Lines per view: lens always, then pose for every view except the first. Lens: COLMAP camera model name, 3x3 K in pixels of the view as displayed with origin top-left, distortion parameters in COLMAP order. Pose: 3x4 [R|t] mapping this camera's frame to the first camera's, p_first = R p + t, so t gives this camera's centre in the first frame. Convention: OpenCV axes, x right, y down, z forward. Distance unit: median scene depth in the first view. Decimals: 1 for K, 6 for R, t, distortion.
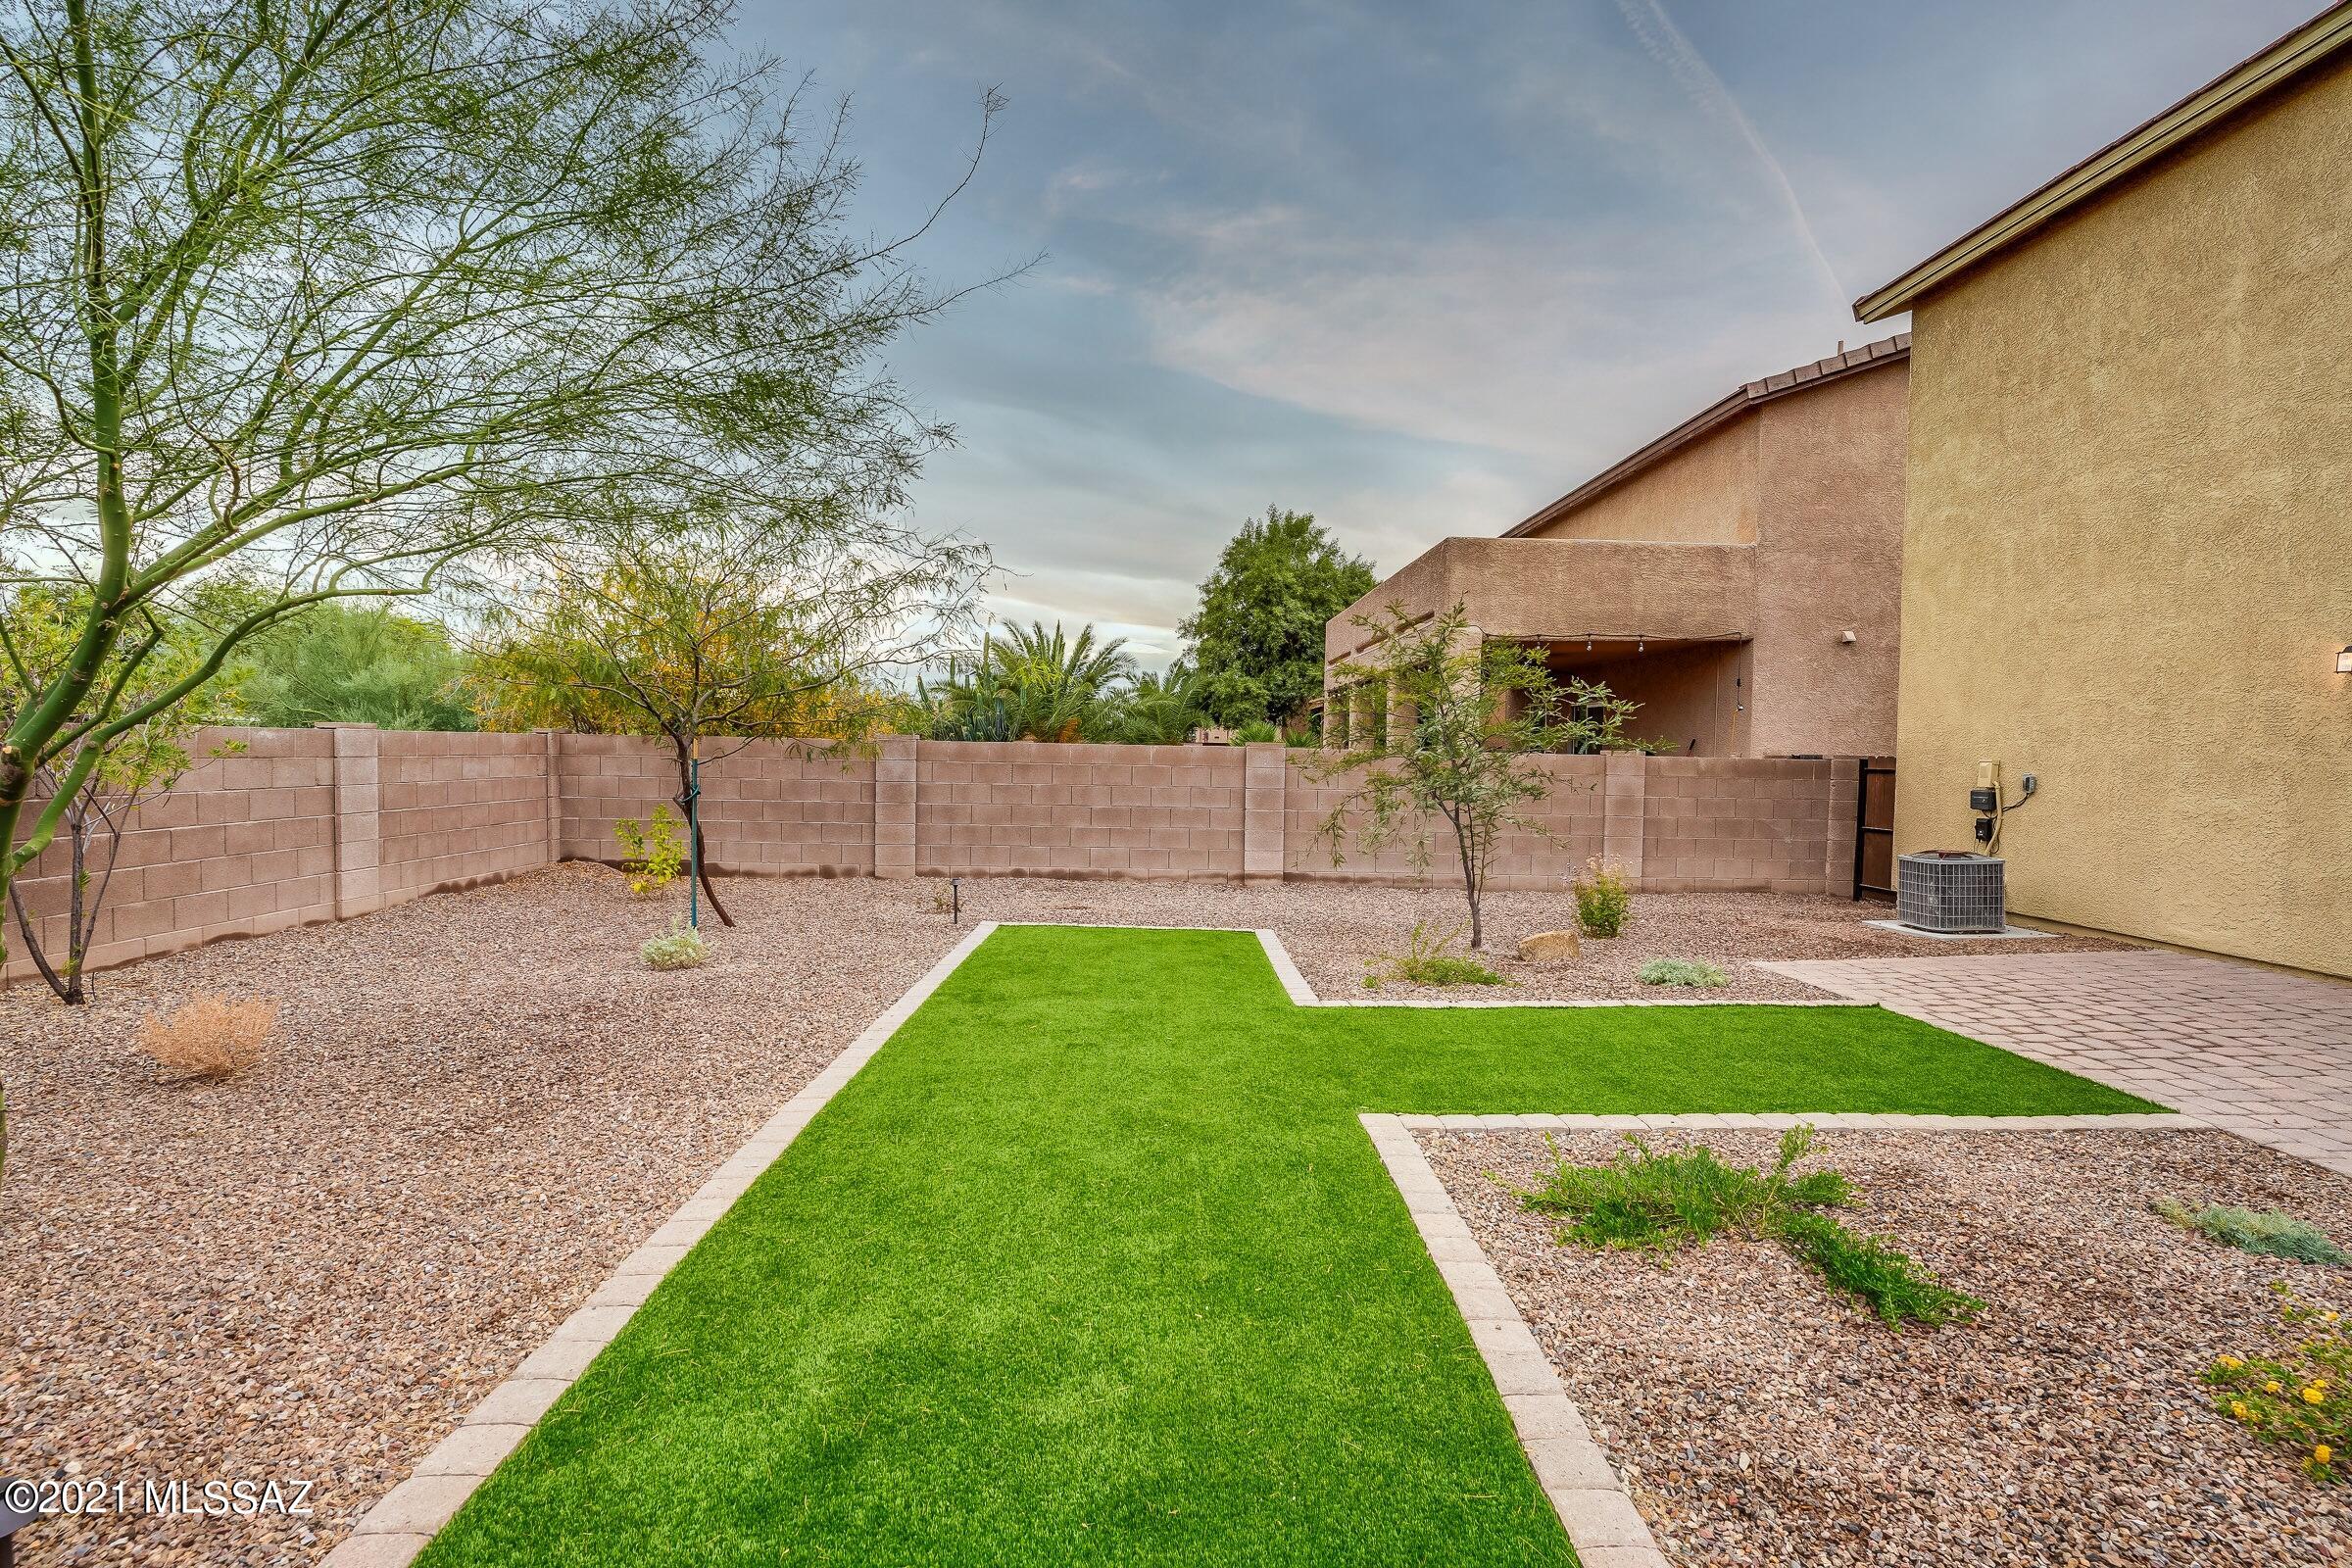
lens RADIAL K [[1136.0, 0, 1176.9], [0, 1136.0, 780.8], [0, 0, 1]] dist [-0.000952, 0.002091]
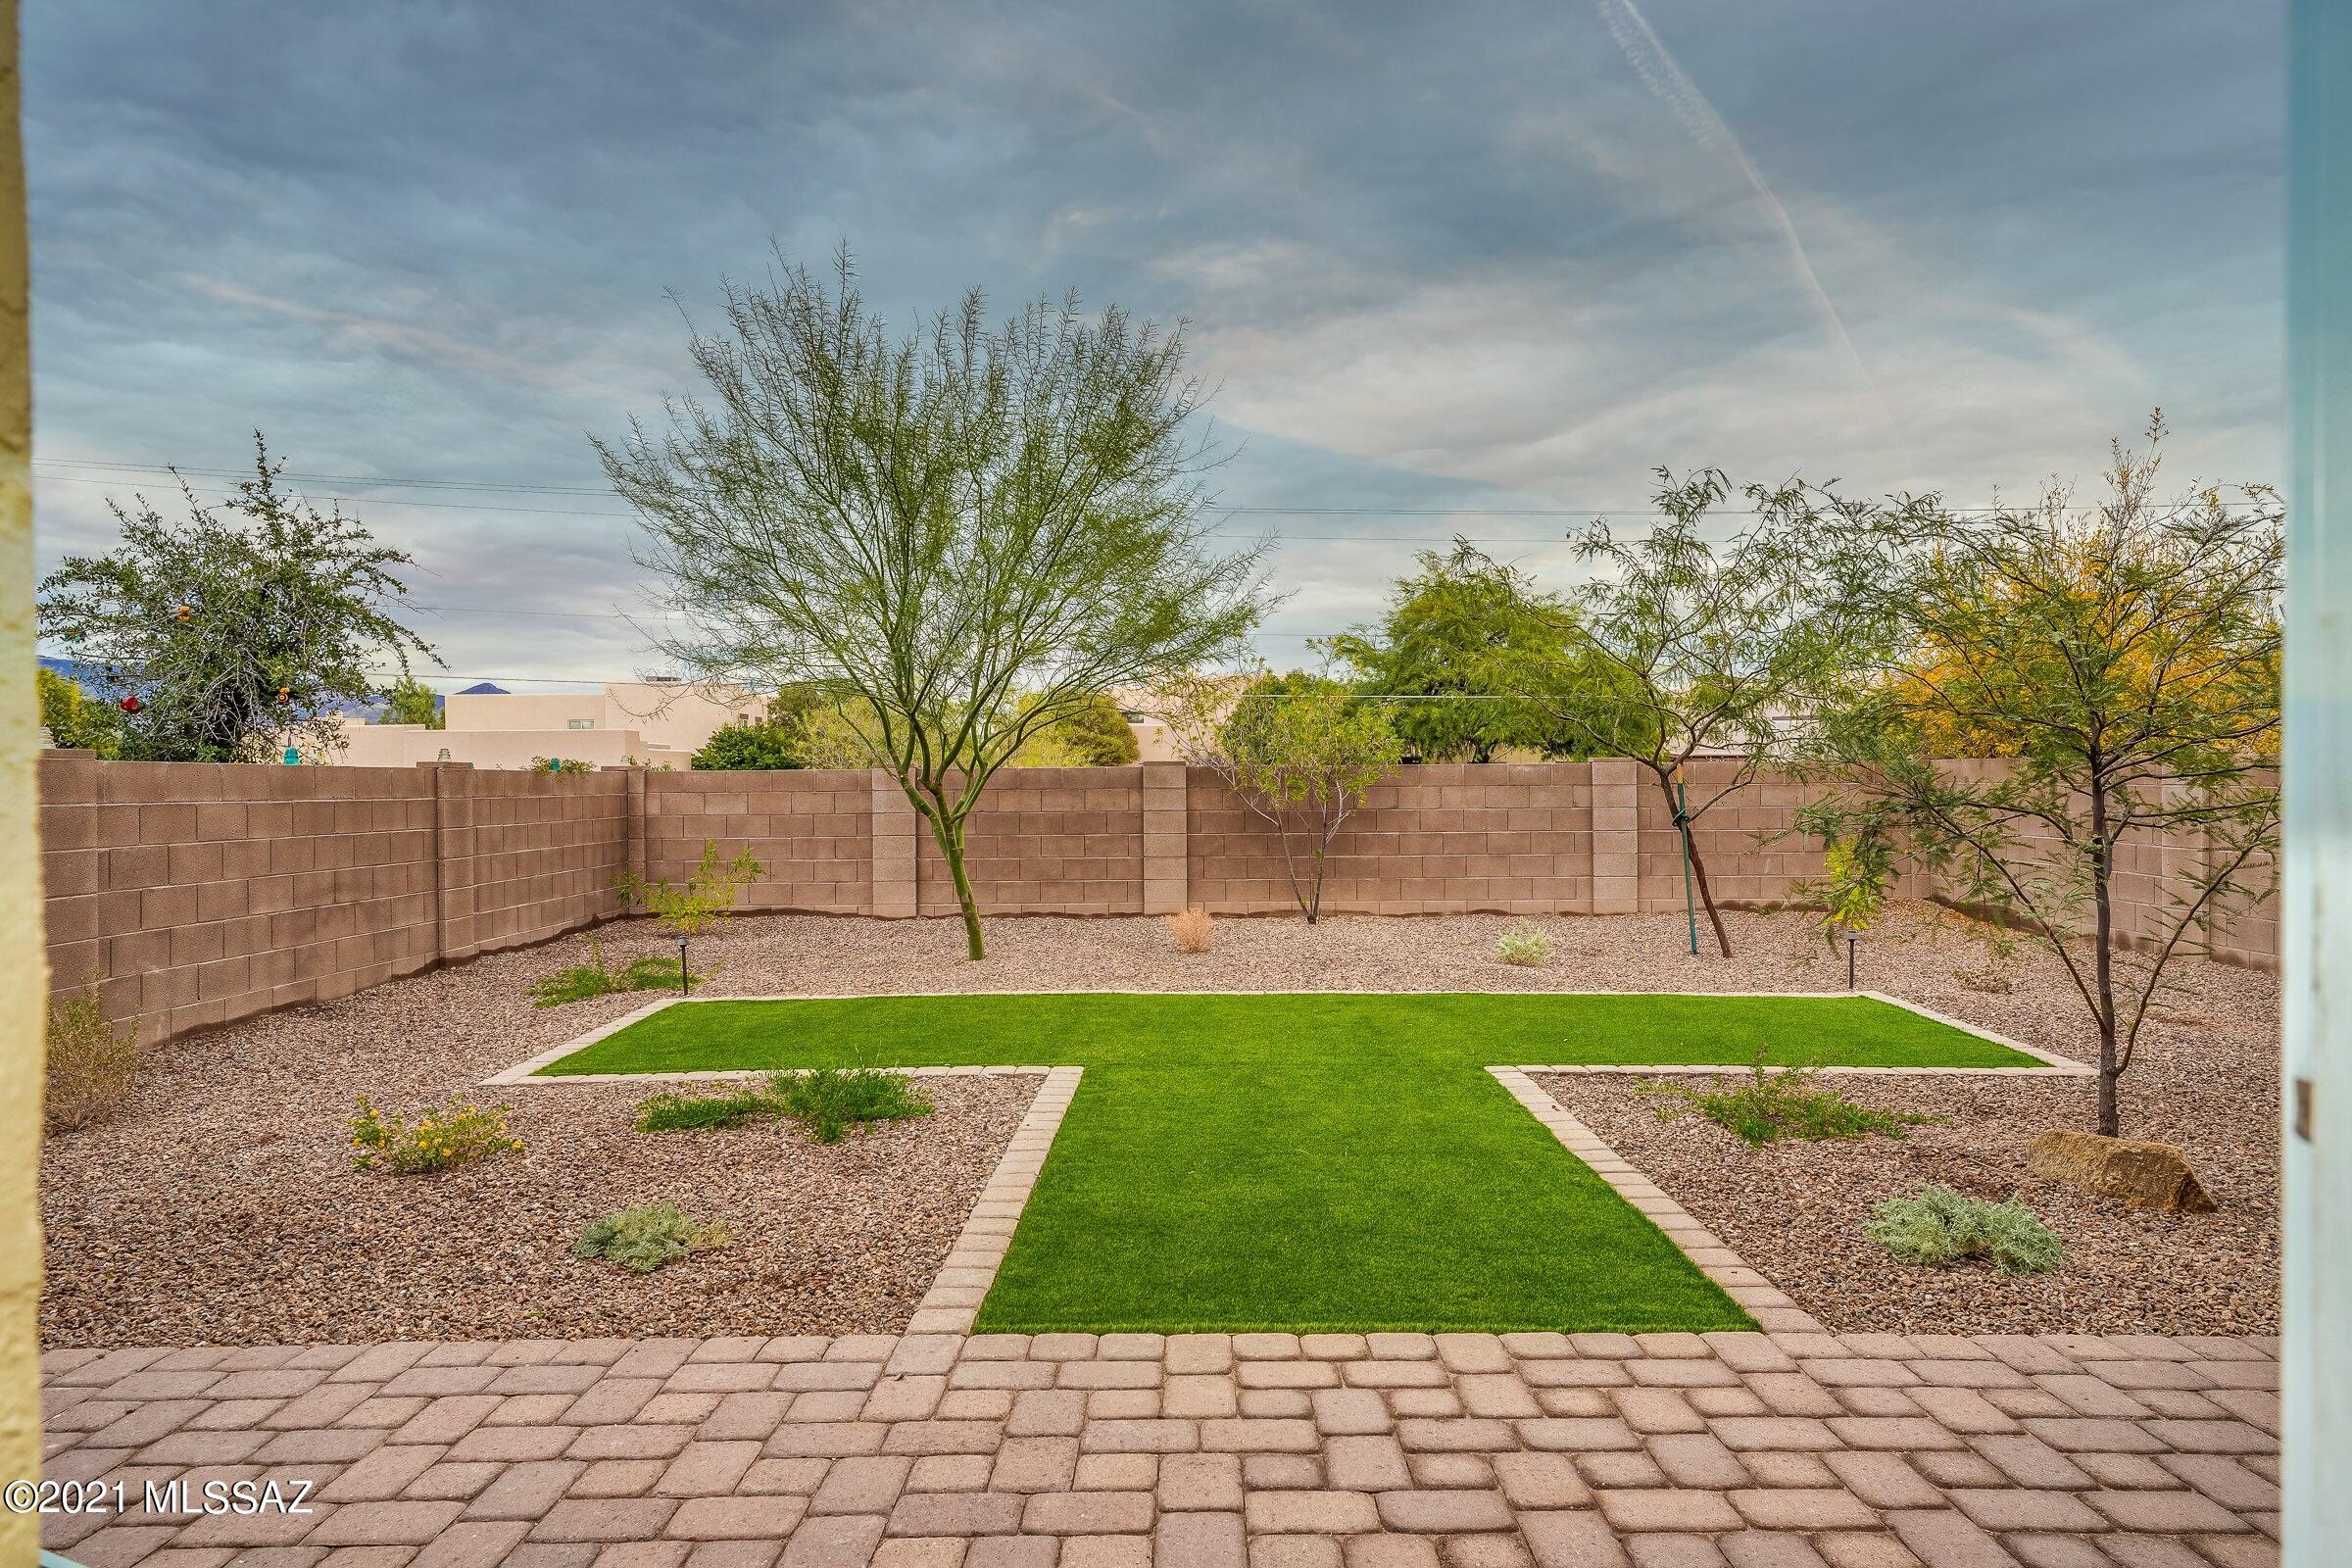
lens RADIAL K [[1431.4, 0, 1176.0], [0, 1431.4, 784.0], [0, 0, 1]] dist [0.000639, 0.001686]
pose [[-0.040194, -0.010753, -0.999134, 0.754788], [-0.022212, 0.999705, -0.009865, 0.003401], [0.998945, 0.021796, -0.040421, 0.521578]]
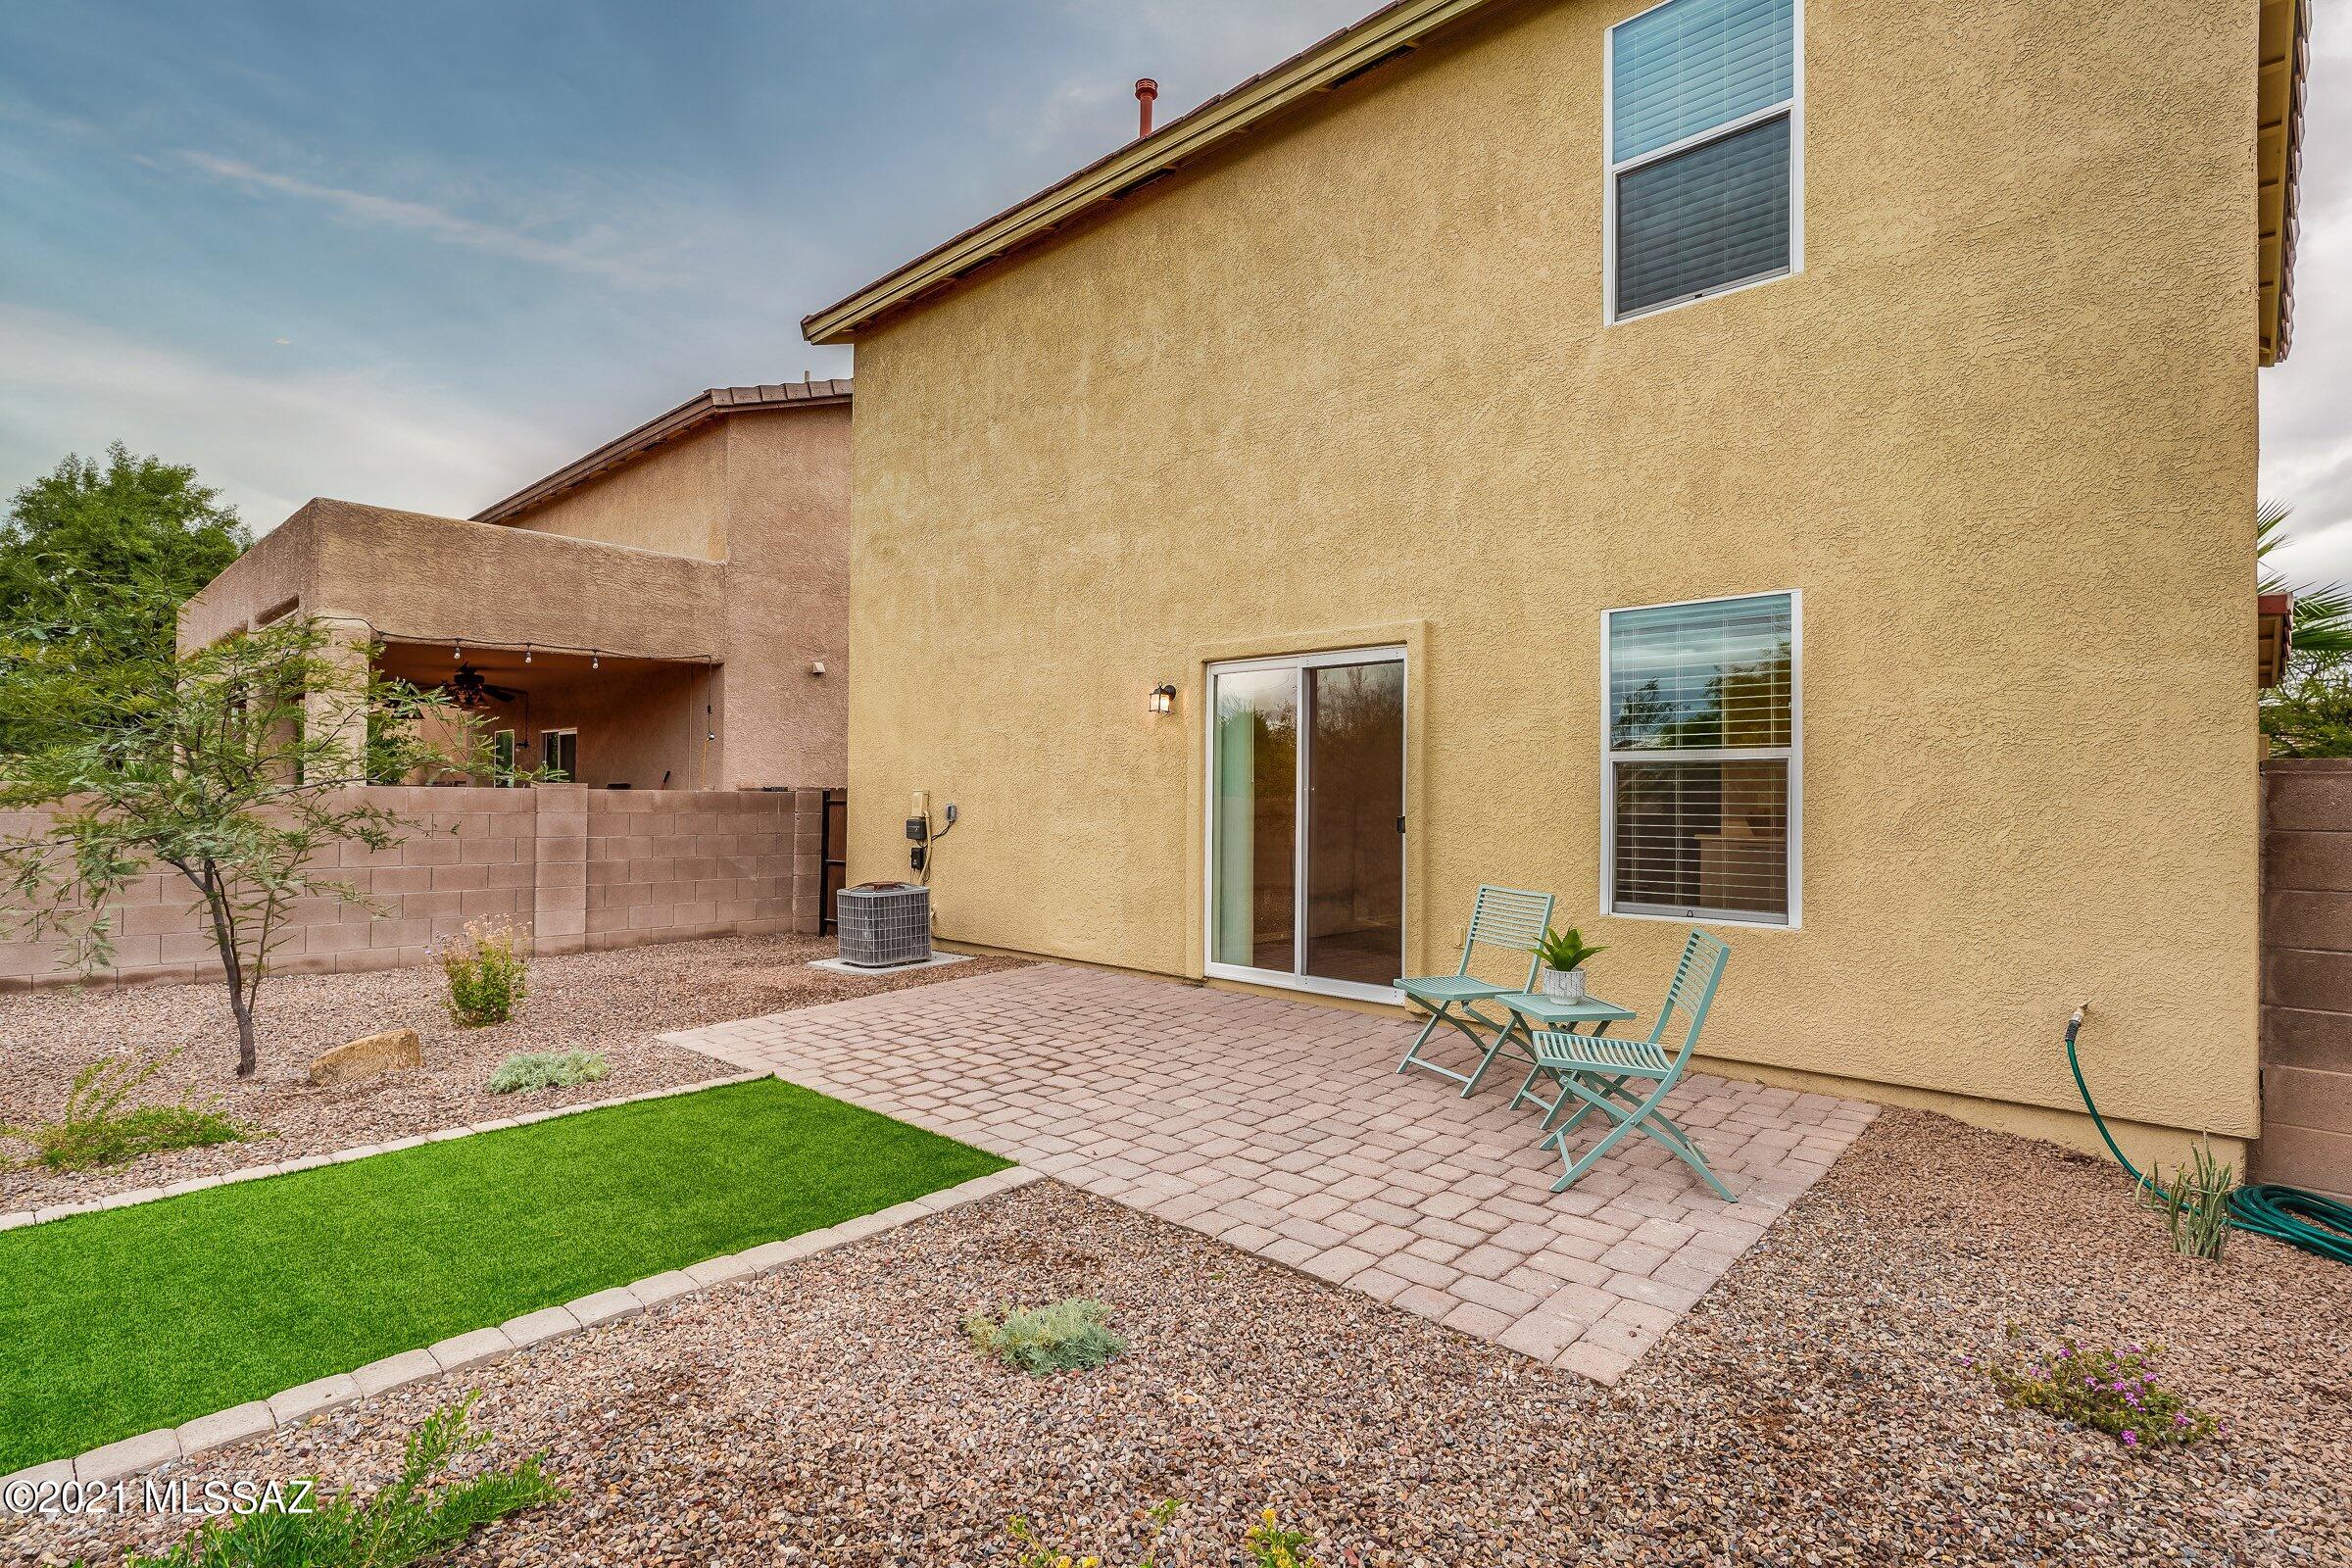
lens RADIAL K [[1138.3, 0, 1183.7], [0, 1138.3, 776.1], [0, 0, 1]] dist [-0.001771, 0.000957]
pose [[0.699265, 0.001203, 0.714862, 0.143111], [0.024452, 0.999373, -0.025601, 0.001191], [-0.714444, 0.035381, 0.698797, 0.111691]]
